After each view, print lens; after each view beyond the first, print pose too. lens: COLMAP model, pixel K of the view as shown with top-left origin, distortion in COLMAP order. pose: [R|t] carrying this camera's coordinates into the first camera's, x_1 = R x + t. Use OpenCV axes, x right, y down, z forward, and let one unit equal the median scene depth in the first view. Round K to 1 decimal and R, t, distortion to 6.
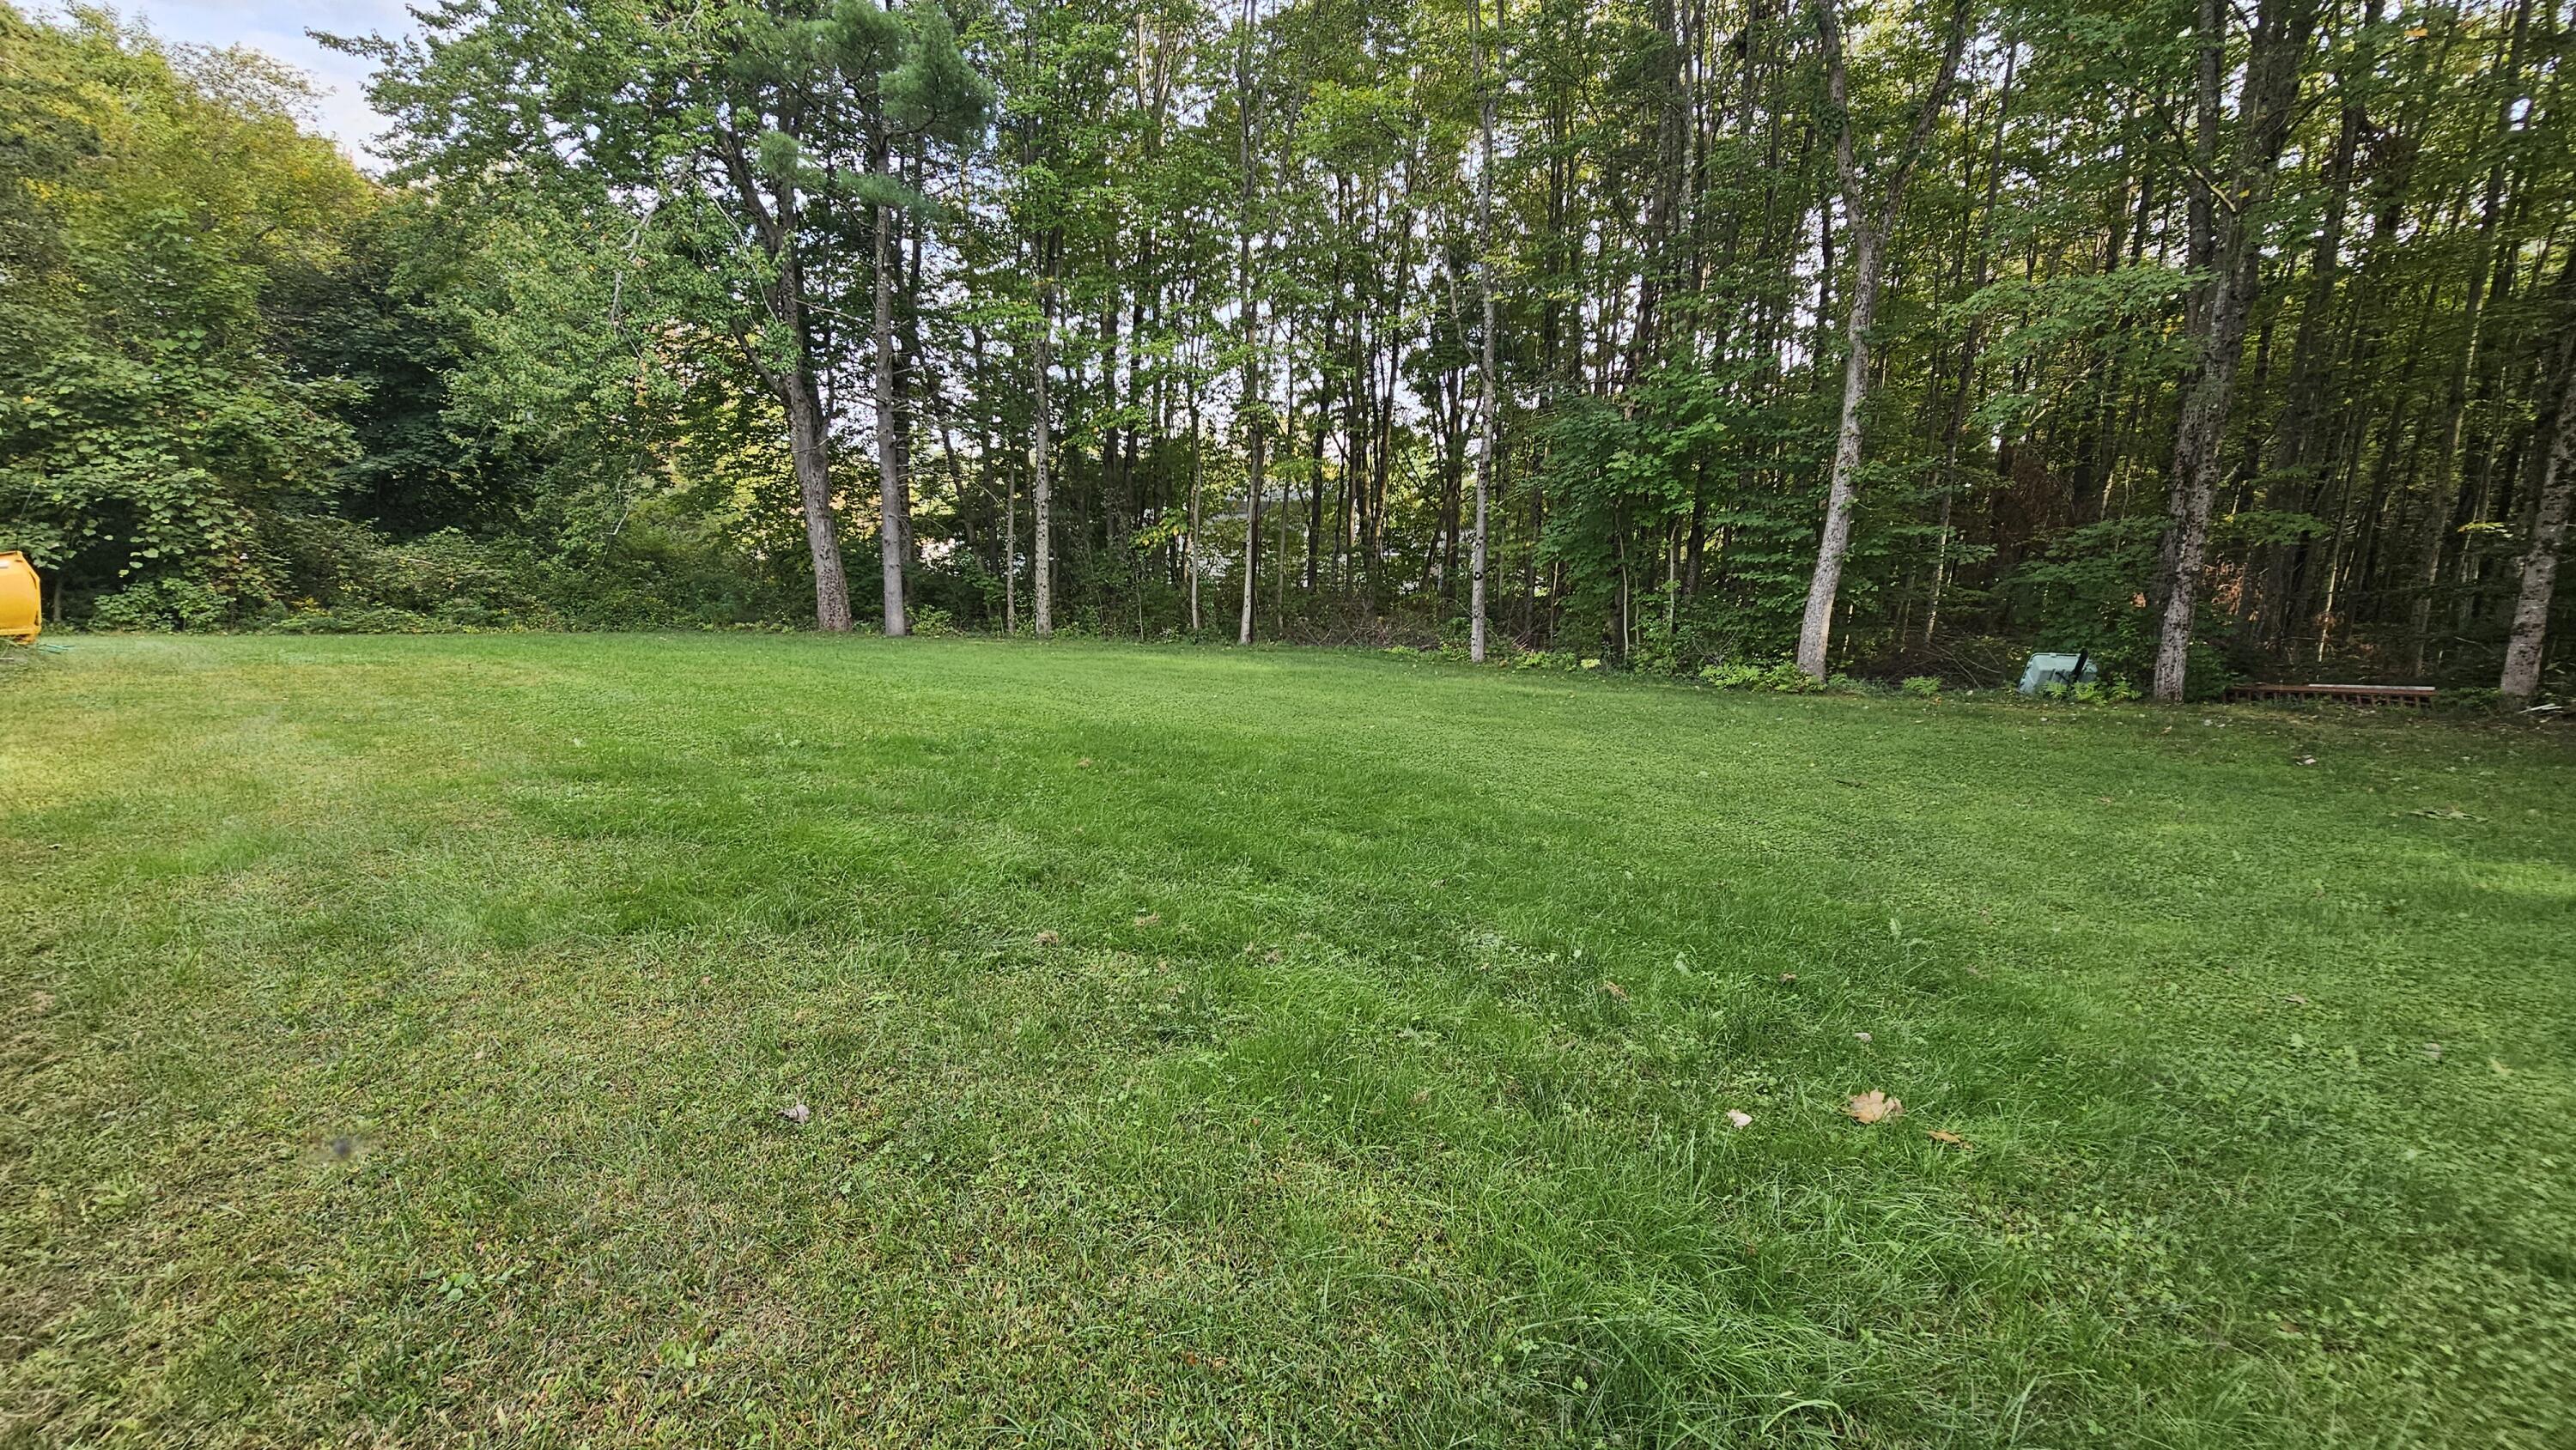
lens RADIAL K [[1039.2, 0, 1288.1], [0, 1039.2, 716.3], [0, 0, 1]] dist [-0.000452, -0.000194]
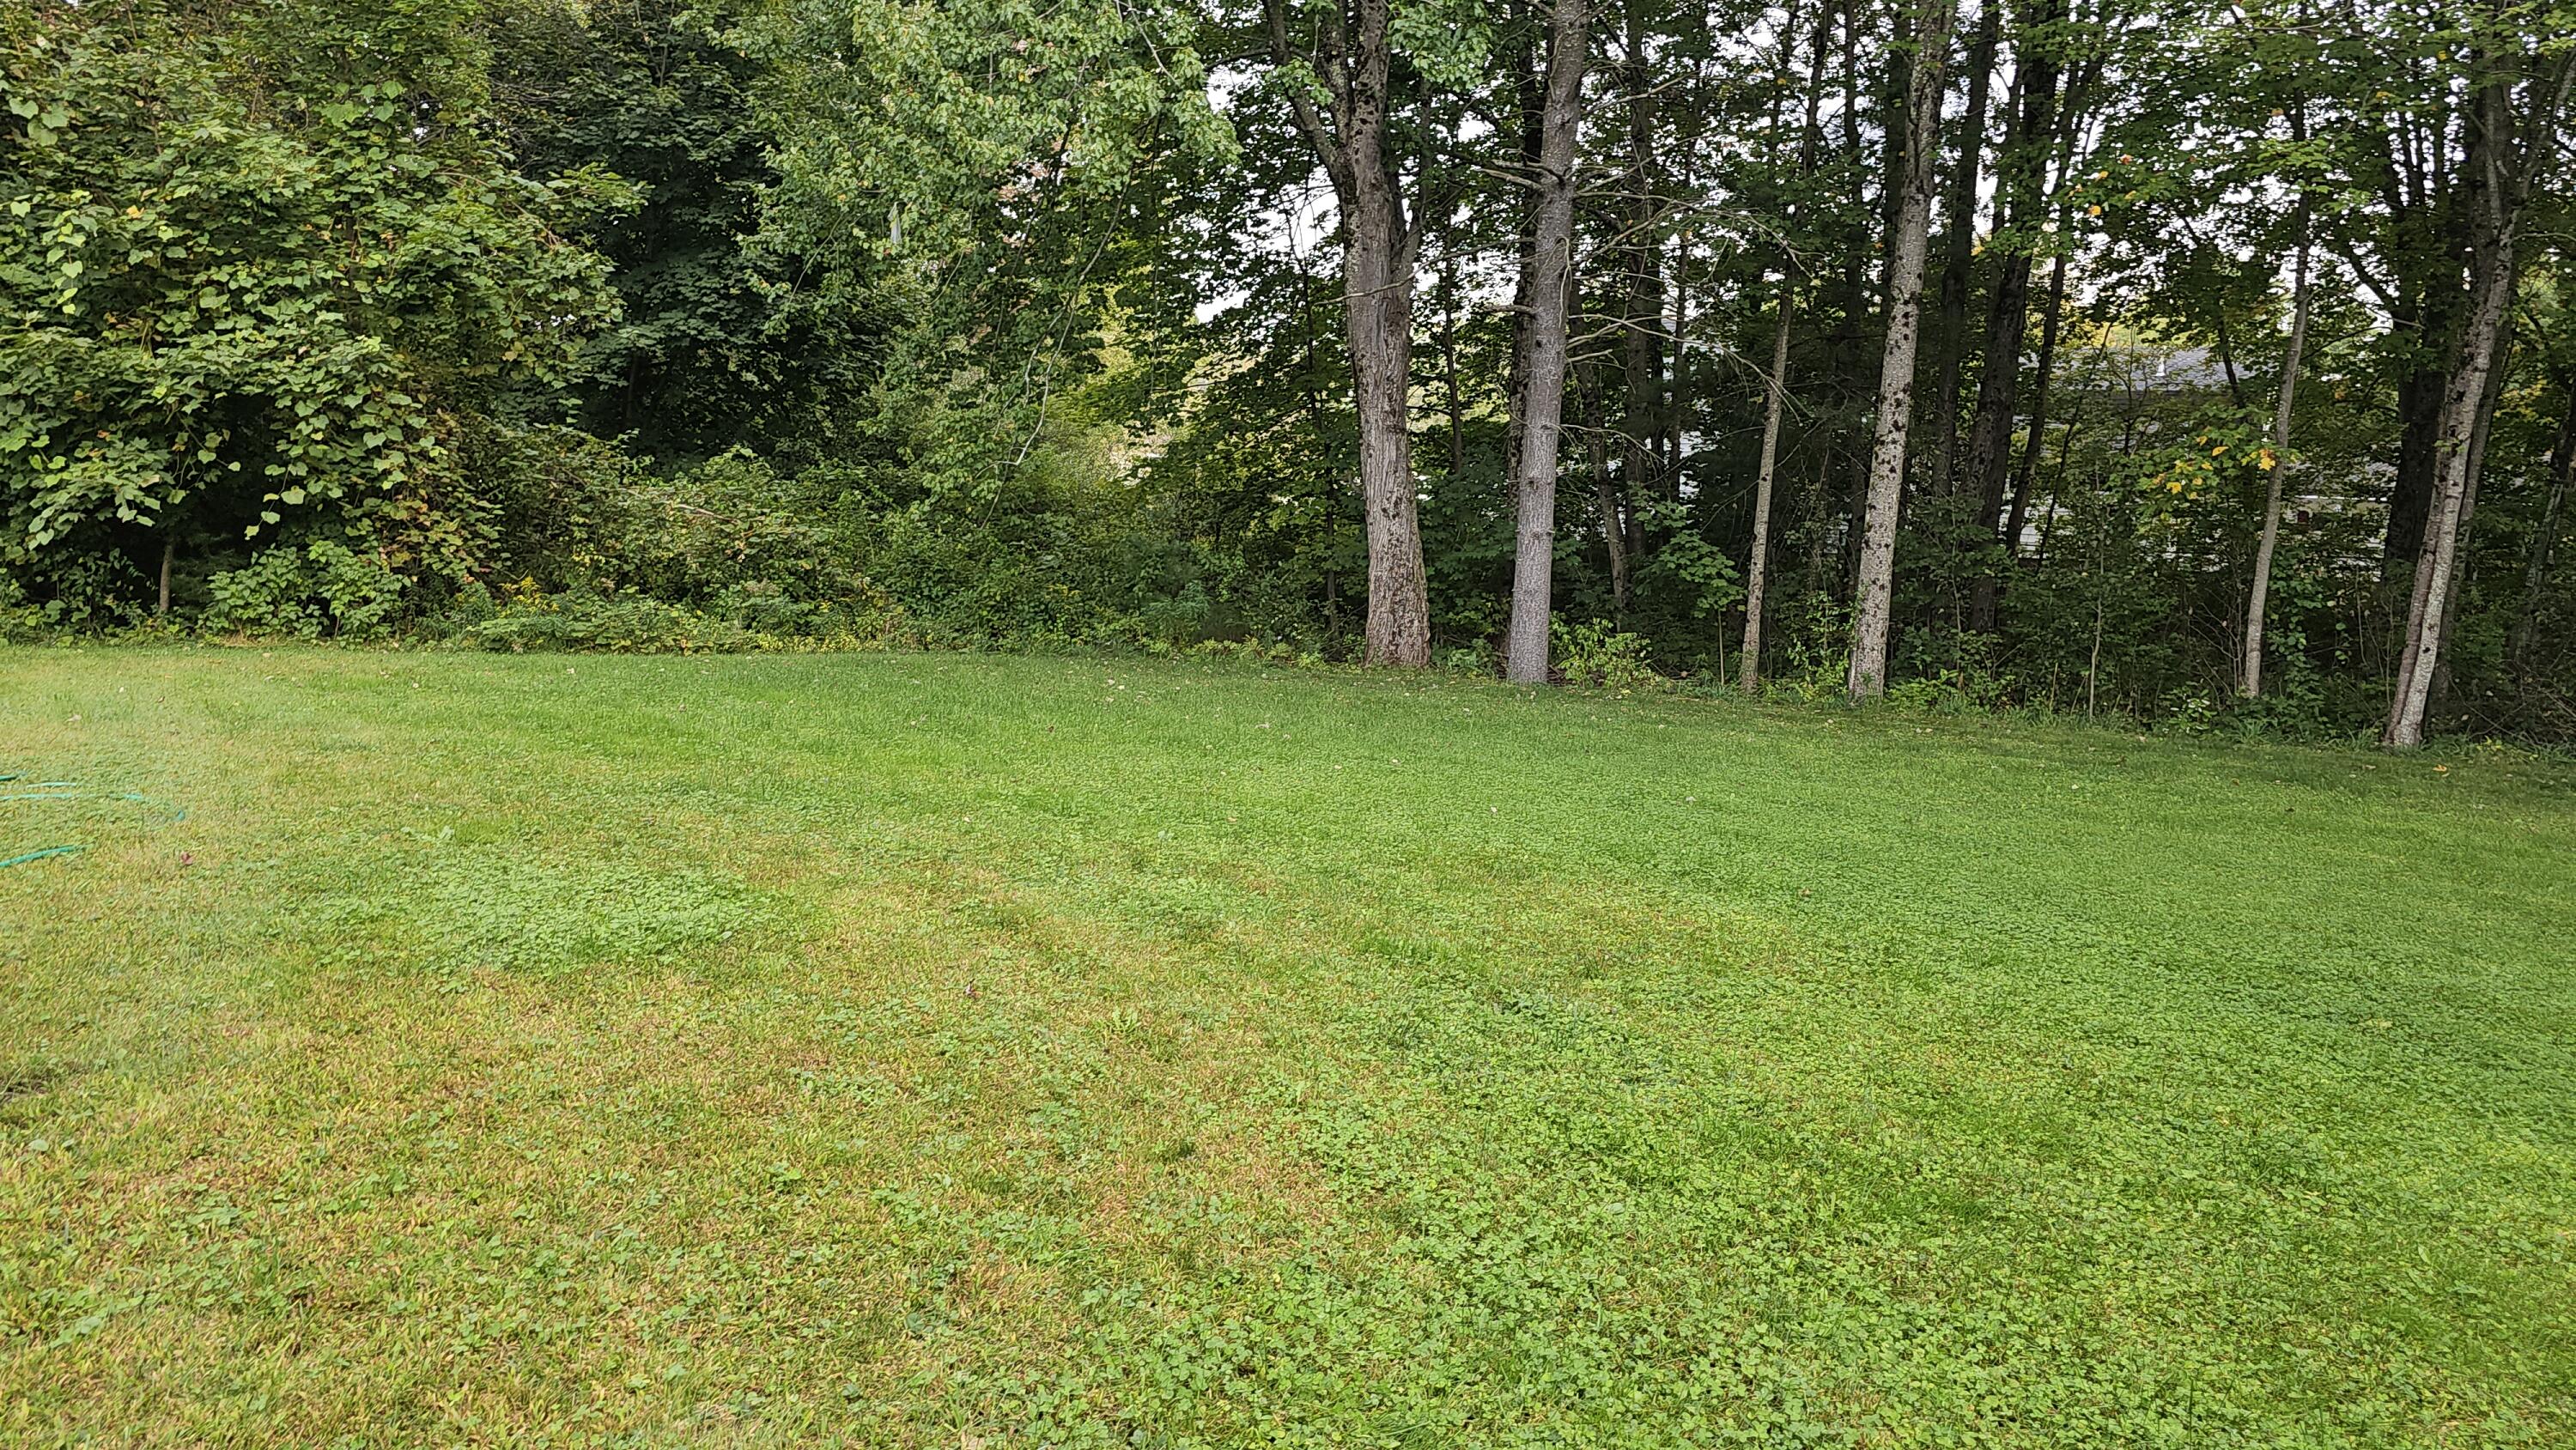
lens RADIAL K [[1728.9, 0, 1288.0], [0, 1728.9, 725.0], [0, 0, 1]] dist [0.049263, -0.050939]
pose [[0.941242, 0.056806, -0.332921, -0.283393], [-0.062944, 0.997988, -0.007671, -0.059646], [0.331816, 0.028176, 0.942923, 0.300210]]
